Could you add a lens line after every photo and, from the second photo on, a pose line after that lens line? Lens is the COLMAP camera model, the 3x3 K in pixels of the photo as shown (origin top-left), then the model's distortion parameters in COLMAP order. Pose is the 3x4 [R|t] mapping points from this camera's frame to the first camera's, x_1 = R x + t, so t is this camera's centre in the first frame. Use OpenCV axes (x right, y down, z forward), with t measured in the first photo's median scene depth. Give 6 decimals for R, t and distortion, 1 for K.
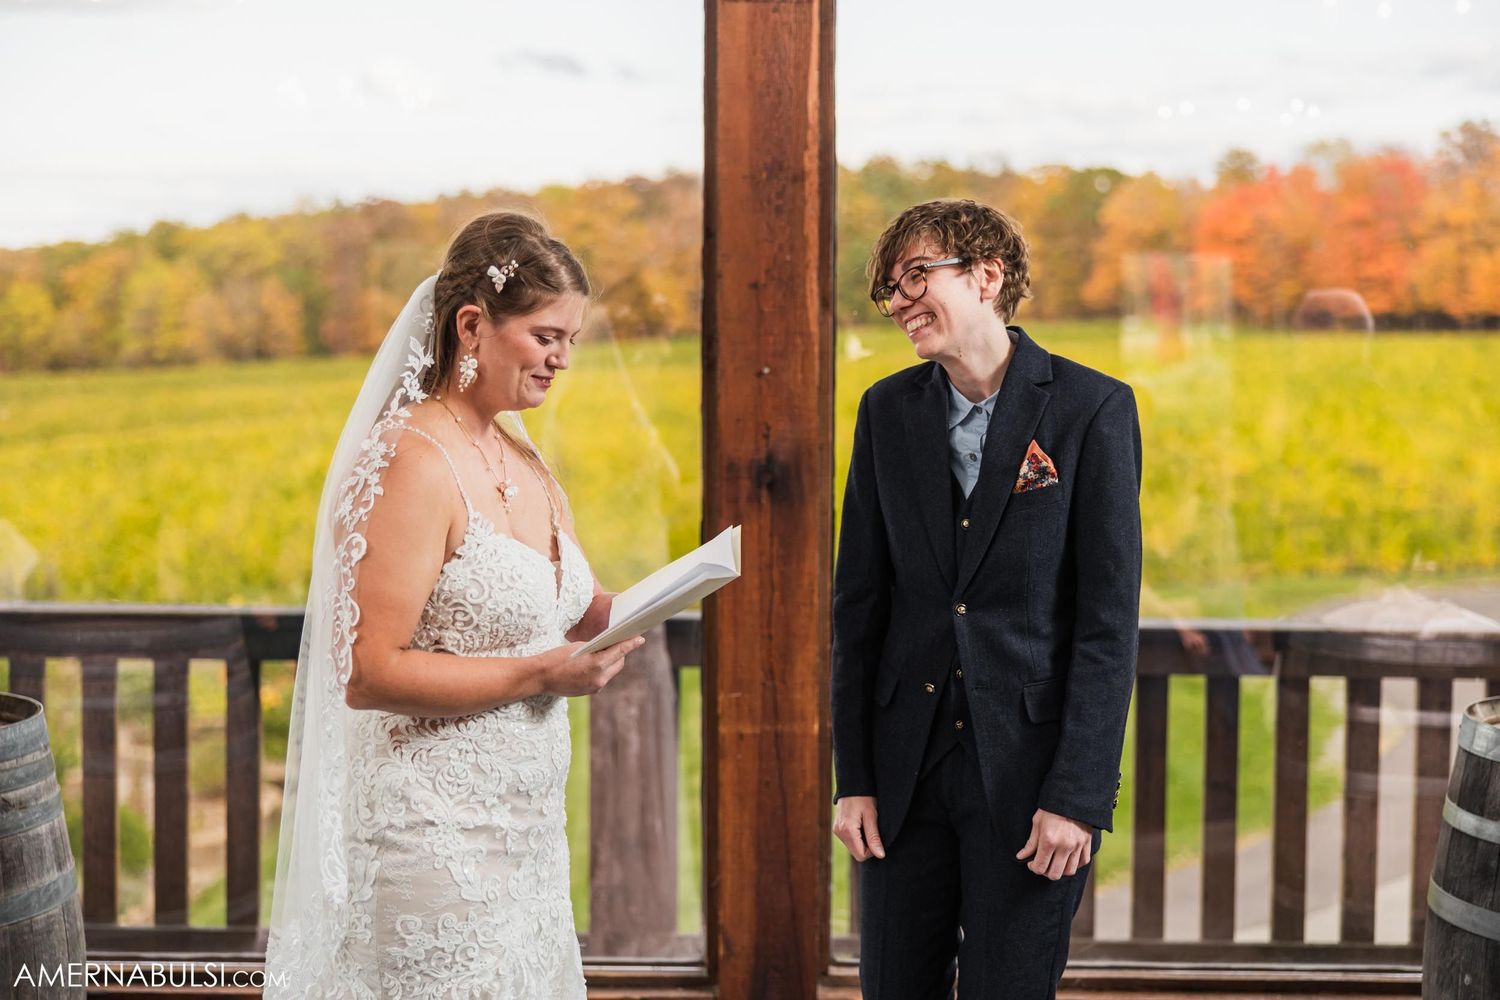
lens RADIAL K [[2323.1, 0, 748.1], [0, 2323.1, 500.7], [0, 0, 1]] dist [0.000030, -0.022778]
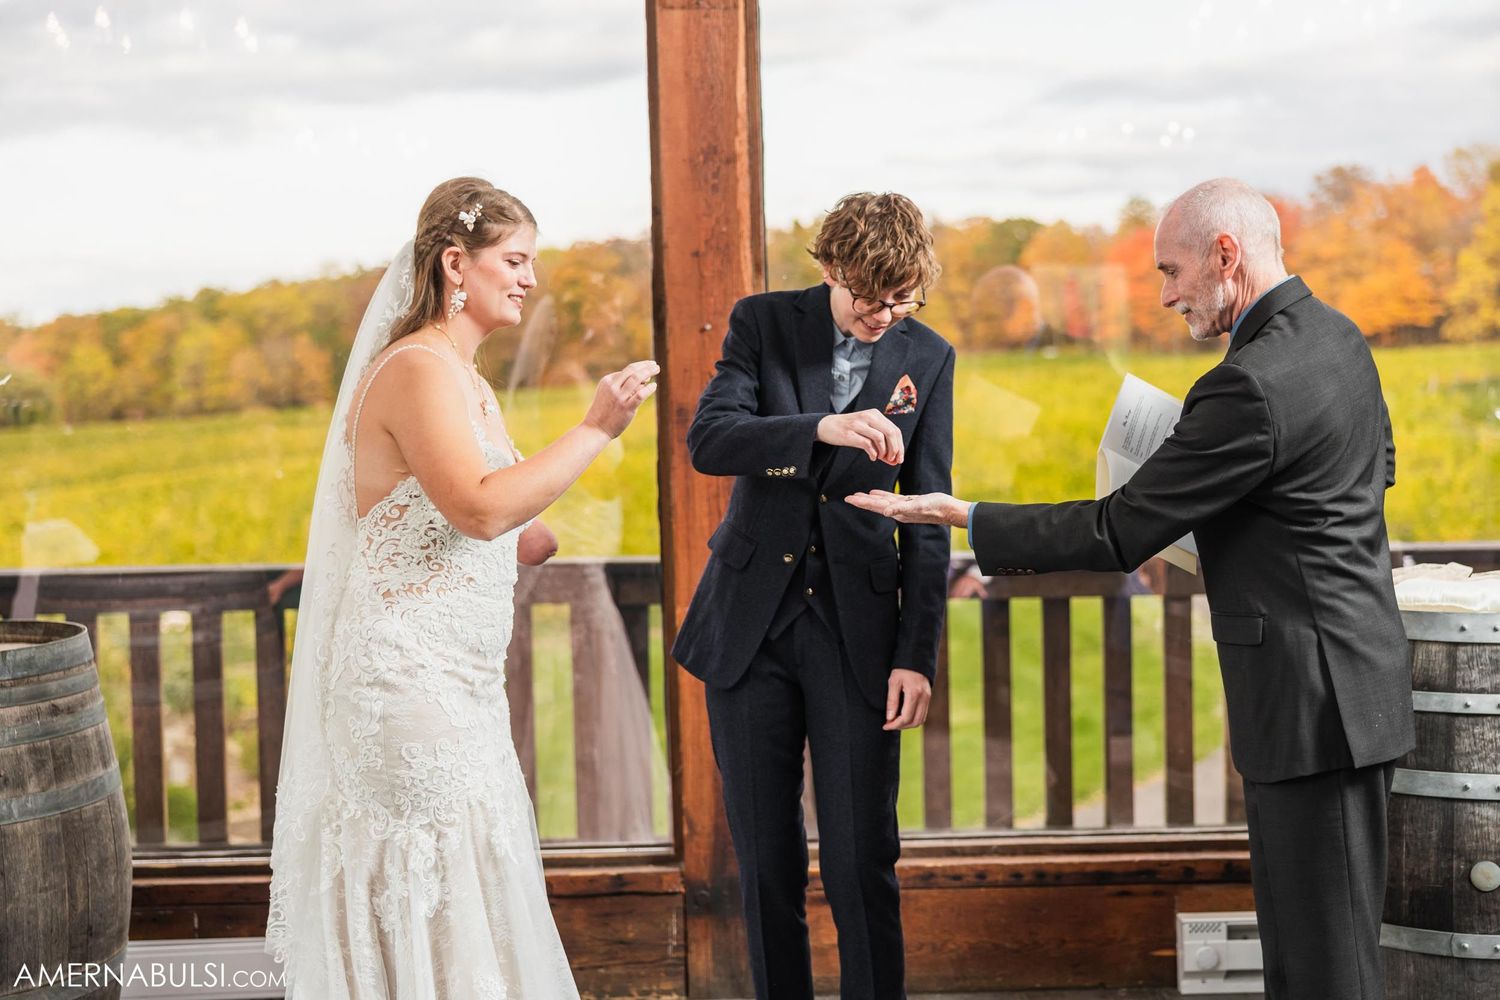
lens RADIAL K [[2015.1, 0, 753.2], [0, 2015.1, 502.7], [0, 0, 1]] dist [0.005027, -0.001252]
pose [[0.999426, -0.030538, 0.014683, 0.012705], [0.030645, 0.999505, -0.007142, 0.039422], [-0.014458, 0.007588, 0.999867, -0.005297]]
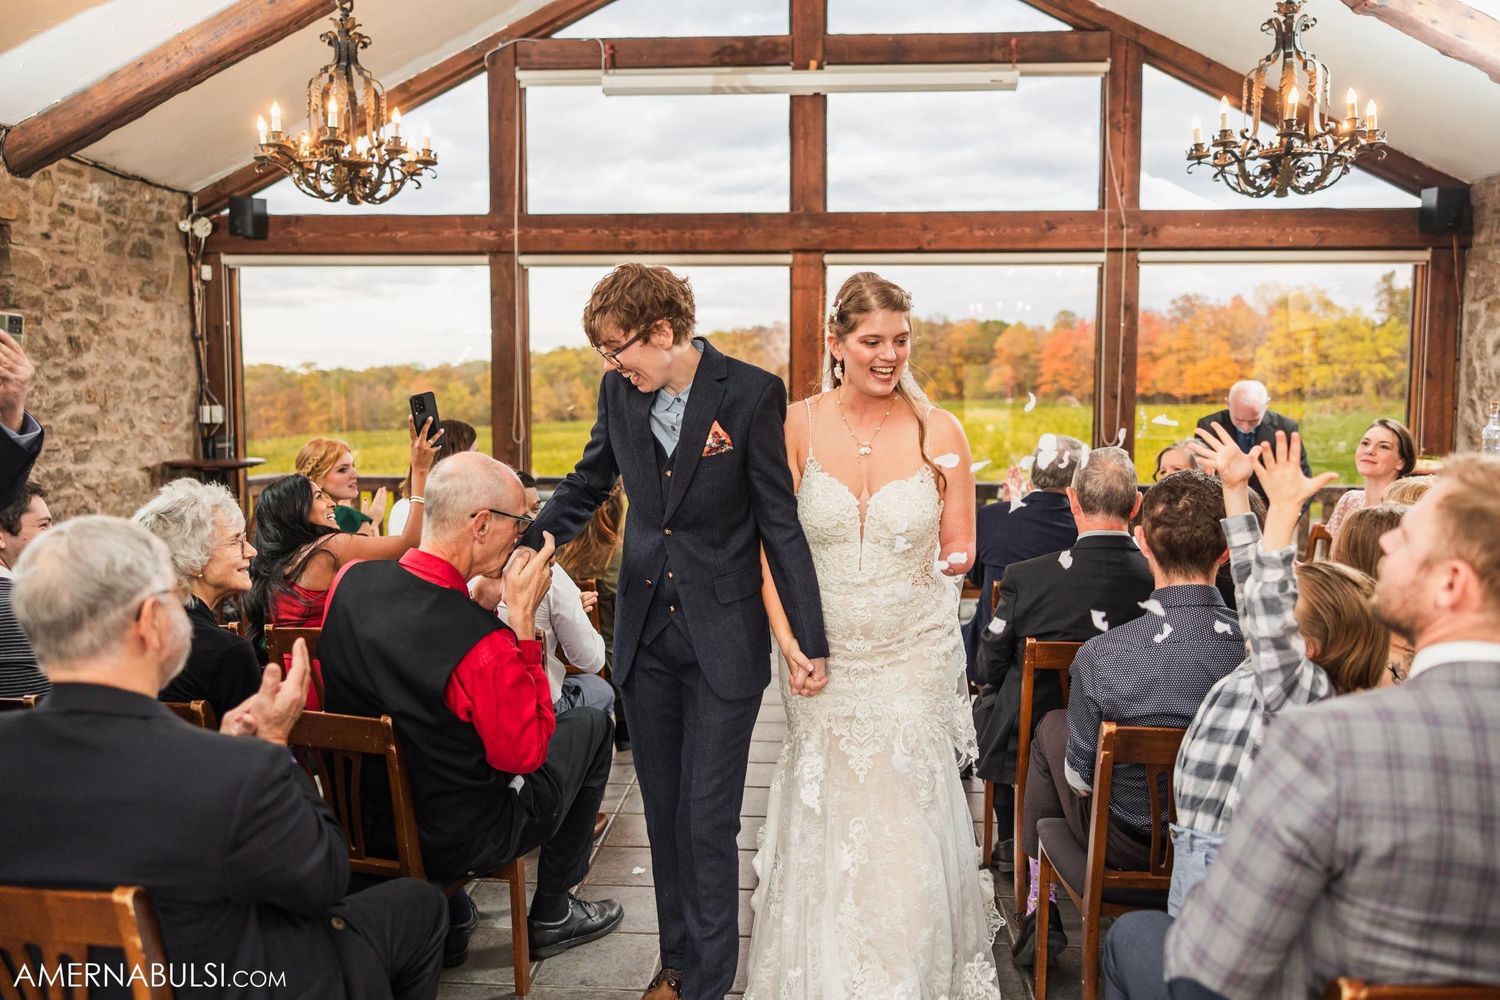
lens RADIAL K [[1195.3, 0, 754.7], [0, 1195.3, 504.6], [0, 0, 1]] dist [0.008280, 0.004902]
pose [[0.998677, 0.001552, -0.051395, 0.022095], [-0.001073, 0.999956, 0.009365, 0.089404], [0.051407, -0.009297, 0.998635, -0.784770]]
